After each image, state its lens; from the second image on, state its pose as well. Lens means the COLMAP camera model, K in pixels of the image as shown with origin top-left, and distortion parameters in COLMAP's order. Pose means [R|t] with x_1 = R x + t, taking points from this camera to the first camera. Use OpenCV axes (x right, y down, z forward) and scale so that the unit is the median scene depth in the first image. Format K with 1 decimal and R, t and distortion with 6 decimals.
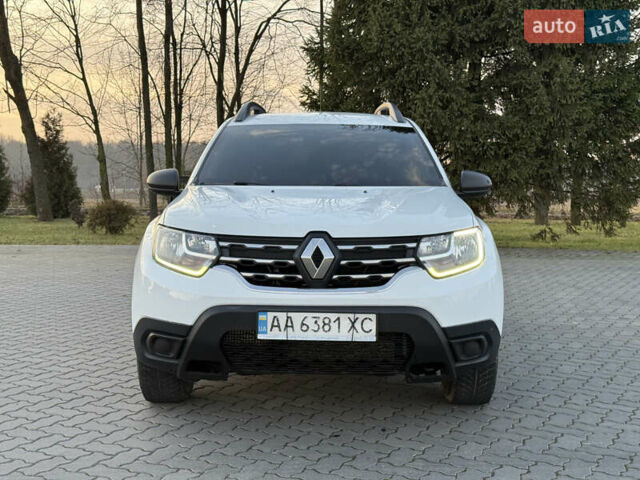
lens RADIAL K [[901.2, 0, 320.0], [0, 901.2, 240.0], [0, 0, 1]] dist [0.136456, -0.037865]
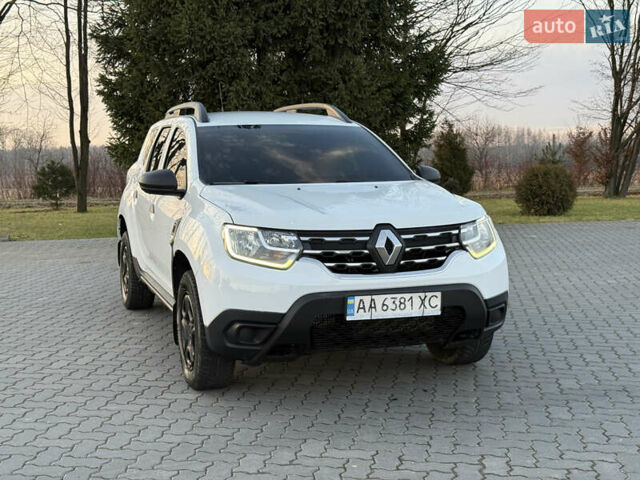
lens RADIAL K [[901.2, 0, 320.0], [0, 901.2, 240.0], [0, 0, 1]] dist [0.136456, -0.037865]
pose [[0.939466, -0.048807, 0.339149, -0.473088], [0.042389, 0.998755, 0.026312, -0.022633], [-0.340011, -0.010344, 0.940365, -0.054924]]
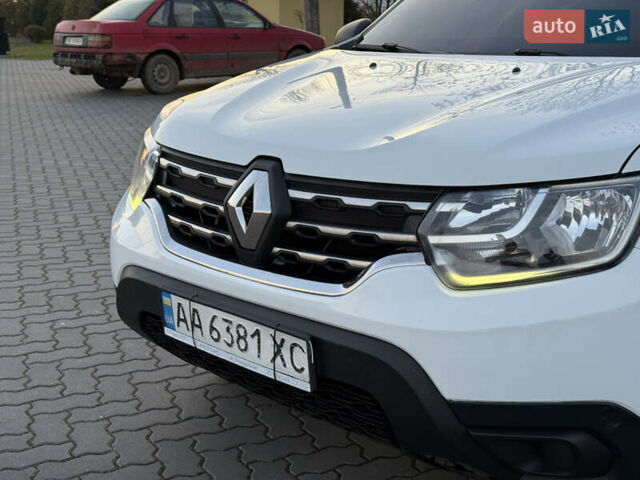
lens RADIAL K [[941.2, 0, 320.0], [0, 941.2, 240.0], [0, 0, 1]] dist [0.216768, 0.056205]
pose [[0.726956, 0.154805, -0.669007, 0.391376], [-0.039503, 0.982072, 0.184321, -0.064108], [0.685546, -0.107565, 0.720039, 0.629230]]
